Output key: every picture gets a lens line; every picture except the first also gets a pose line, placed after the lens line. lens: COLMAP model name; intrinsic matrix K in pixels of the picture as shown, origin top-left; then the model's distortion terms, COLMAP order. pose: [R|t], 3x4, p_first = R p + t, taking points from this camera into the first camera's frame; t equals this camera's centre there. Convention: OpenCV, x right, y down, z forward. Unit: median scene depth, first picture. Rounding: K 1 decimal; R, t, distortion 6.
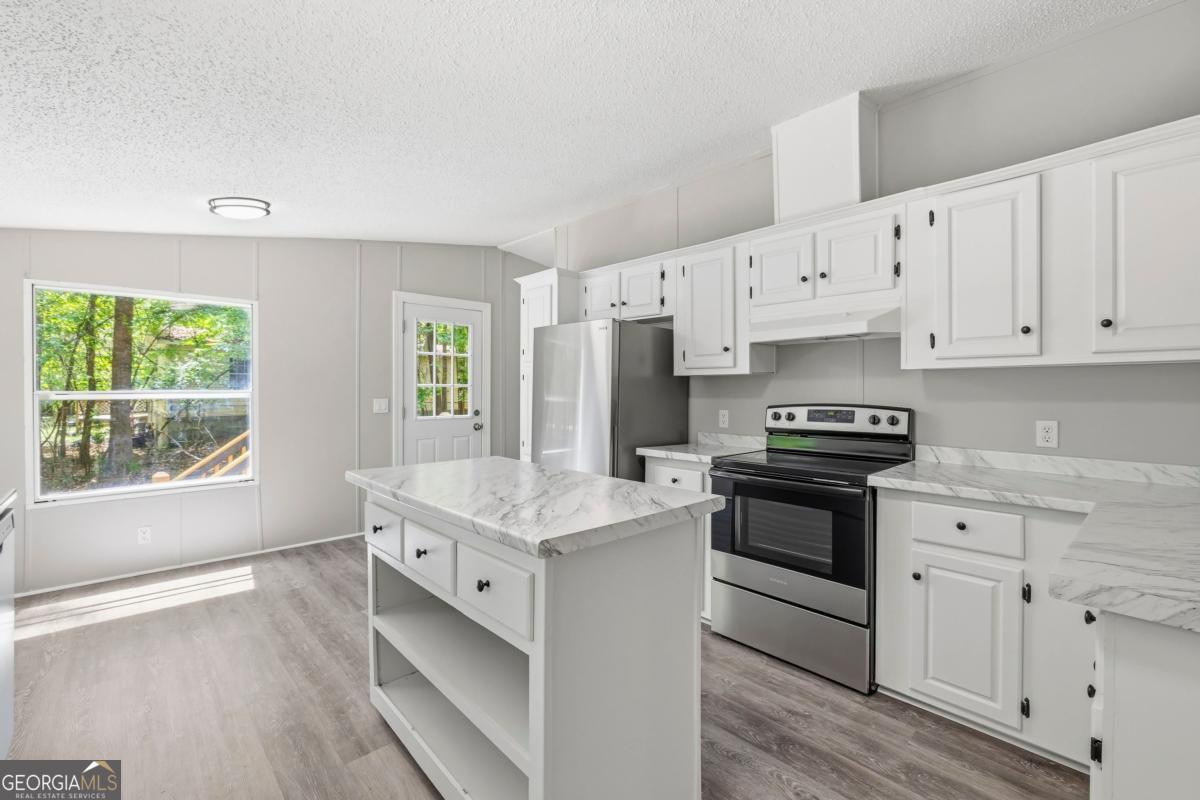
lens RADIAL K [[511.3, 0, 601.3], [0, 511.3, 393.6], [0, 0, 1]] dist [0.000386, 0.000294]
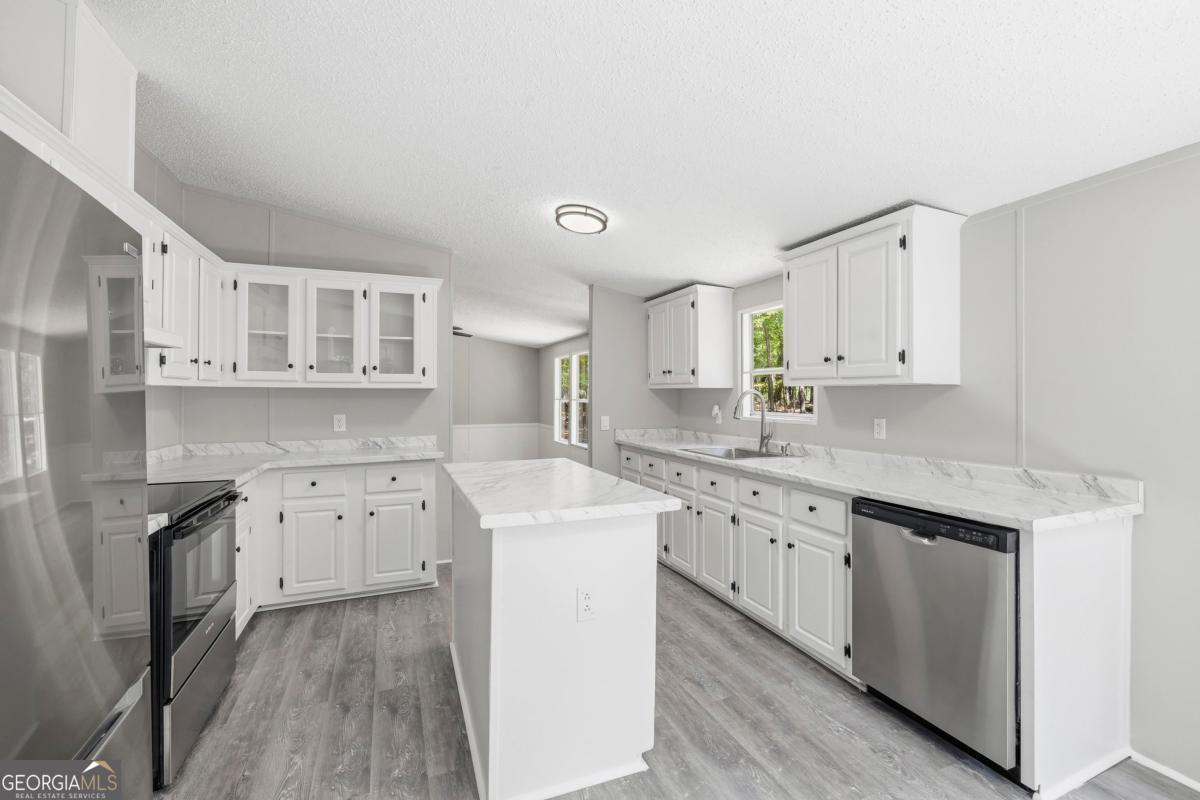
lens RADIAL K [[511.3, 0, 602.2], [0, 511.3, 396.2], [0, 0, 1]] dist [0.000386, 0.000294]
pose [[-0.936522, -0.002225, 0.350603, -0.725615], [0.000708, 0.999966, 0.008236, -0.034655], [-0.350609, 0.007961, -0.936488, 2.000553]]
